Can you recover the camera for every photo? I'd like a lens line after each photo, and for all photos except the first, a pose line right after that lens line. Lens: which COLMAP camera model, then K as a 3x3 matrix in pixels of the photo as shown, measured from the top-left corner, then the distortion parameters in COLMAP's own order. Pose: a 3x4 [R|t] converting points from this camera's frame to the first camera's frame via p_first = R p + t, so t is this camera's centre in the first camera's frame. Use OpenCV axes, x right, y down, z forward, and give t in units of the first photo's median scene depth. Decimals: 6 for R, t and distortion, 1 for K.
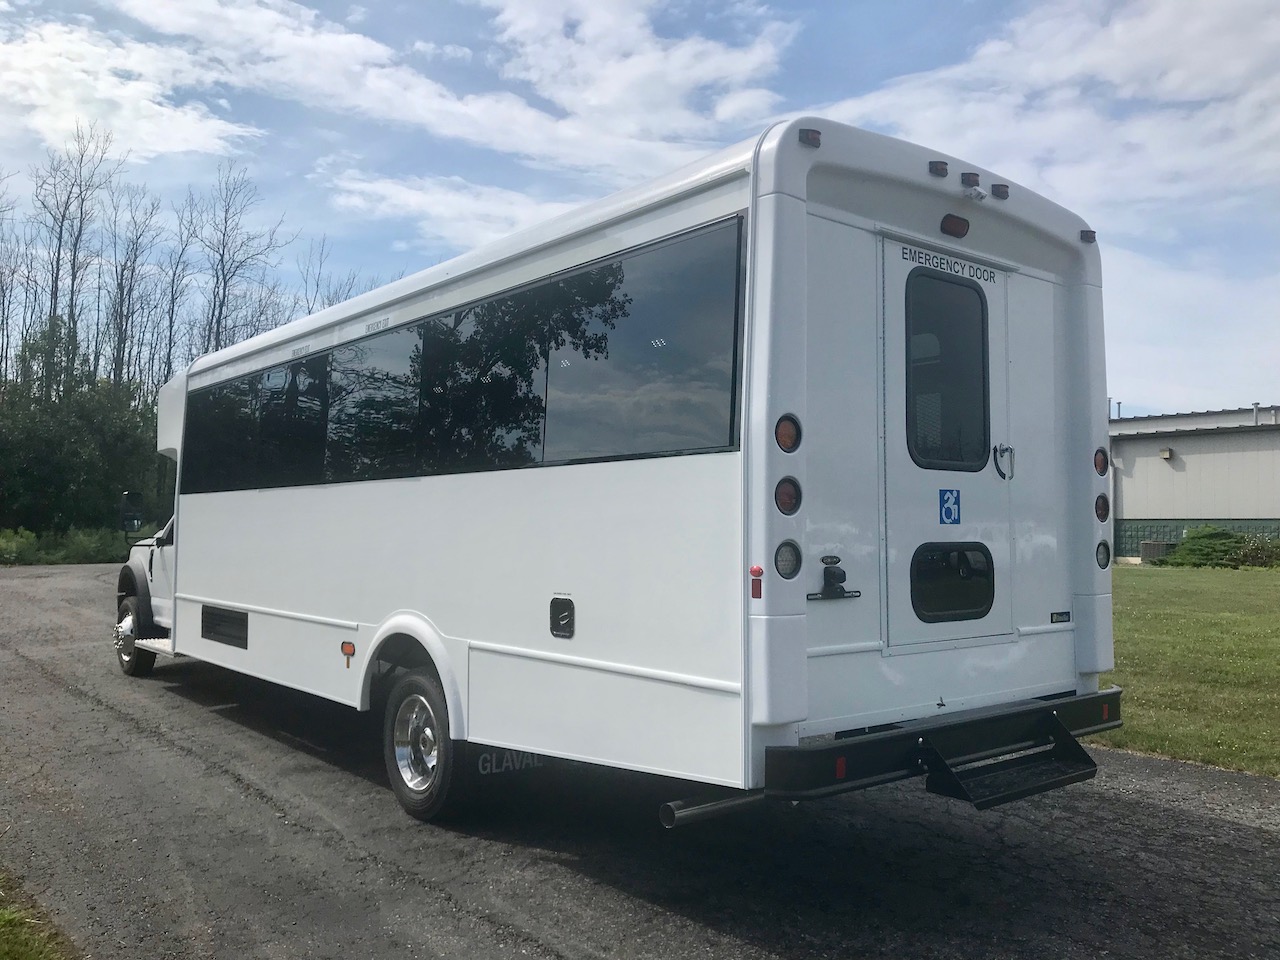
lens RADIAL K [[1052.5, 0, 636.9], [0, 1052.5, 454.3], [0, 0, 1]] dist [0.007923, -0.000923]
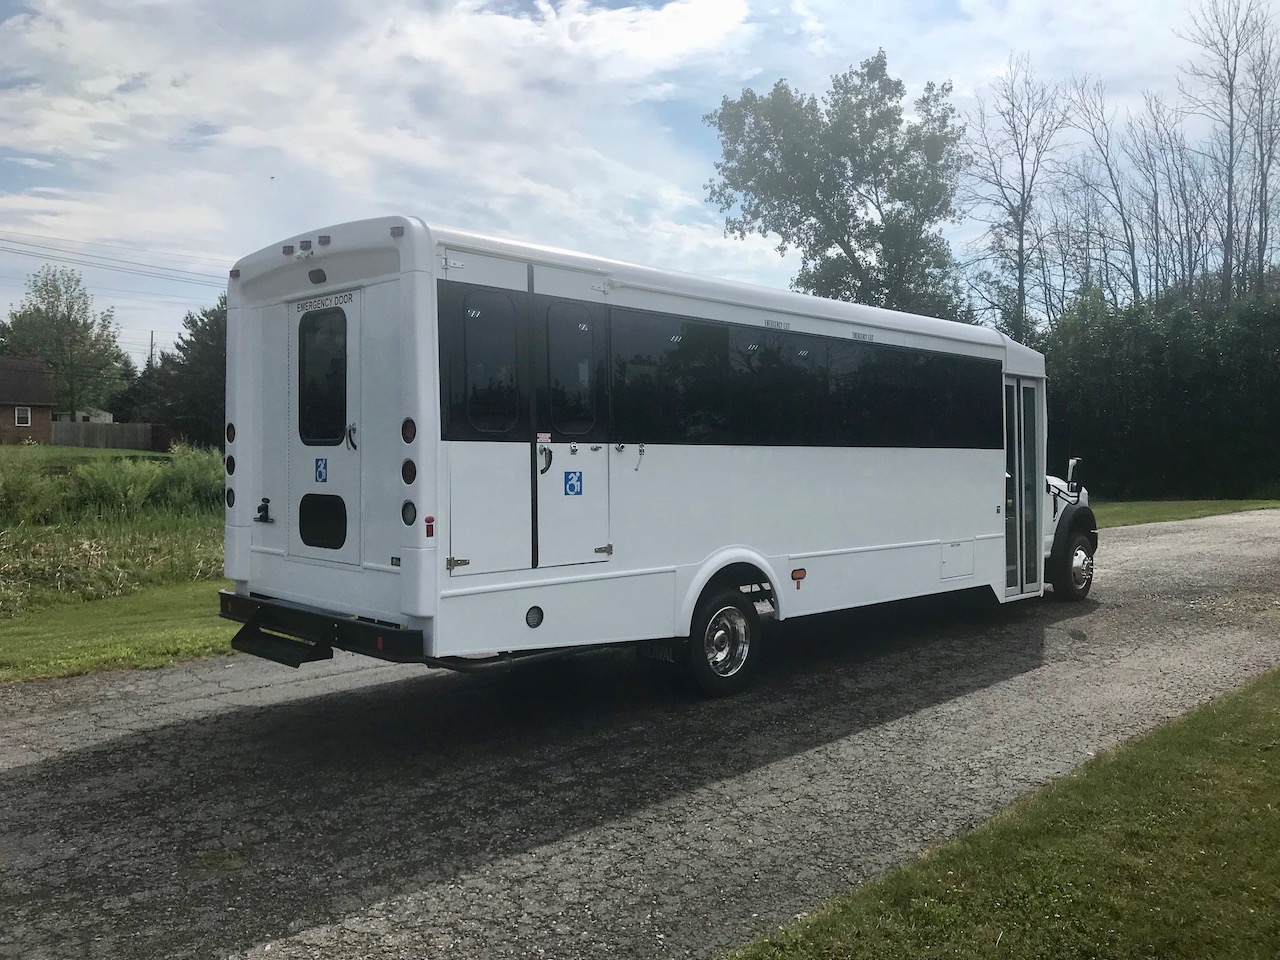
lens RADIAL K [[1052.5, 0, 636.9], [0, 1052.5, 454.3], [0, 0, 1]] dist [0.007923, -0.000923]
pose [[0.105635, -0.004519, -0.994395, 1.799549], [0.066516, 0.997782, 0.002531, 0.052652], [0.992178, -0.066410, 0.105701, 1.278129]]
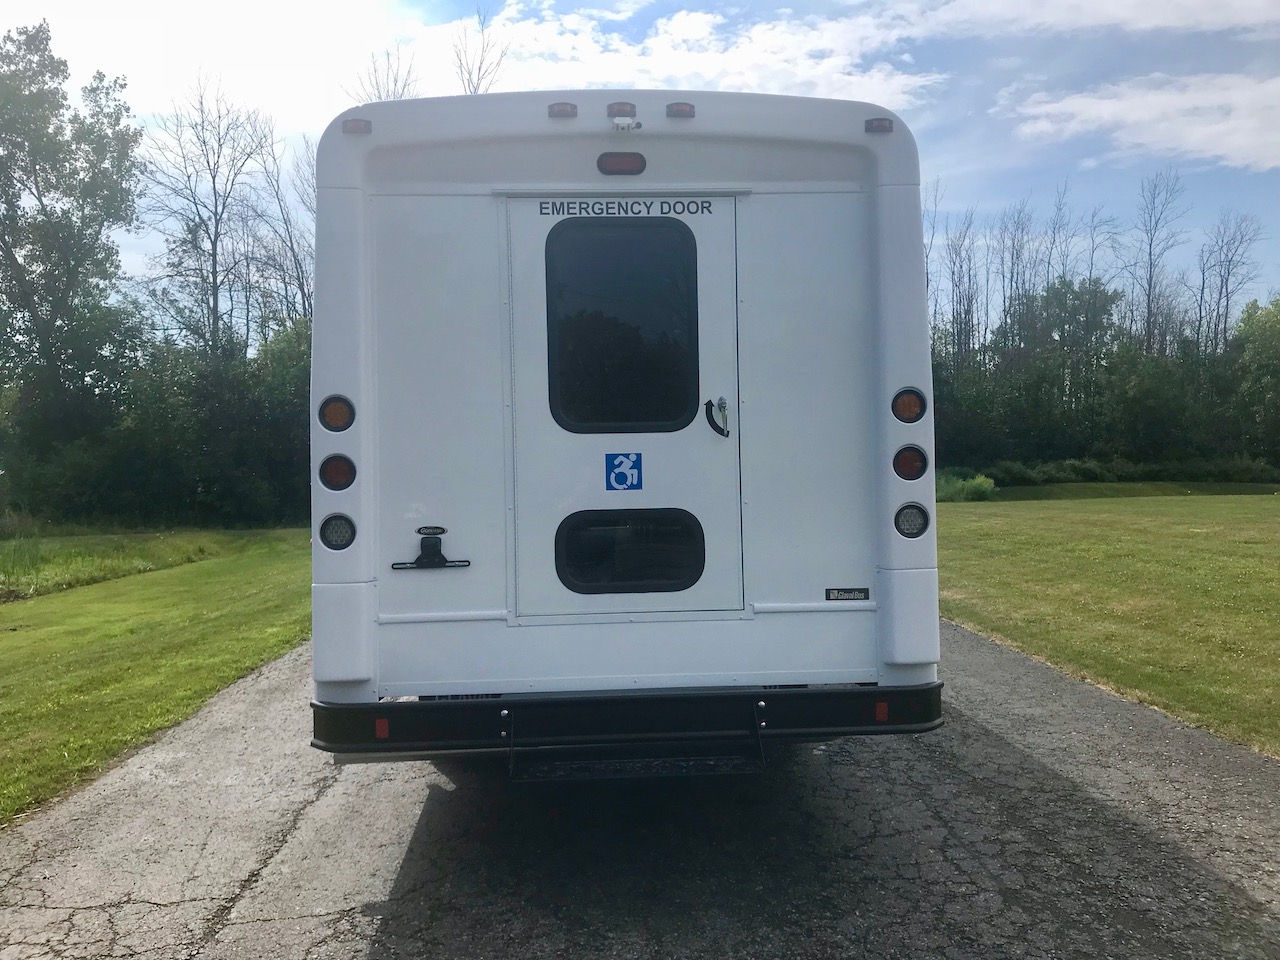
lens RADIAL K [[1040.1, 0, 638.8], [0, 1040.1, 462.3], [0, 0, 1]] dist [0.063315, -0.078919]
pose [[0.809539, -0.030880, -0.586253, 0.844224], [0.066854, 0.996969, 0.039803, 0.005855], [0.583247, -0.071415, 0.809149, 0.262078]]
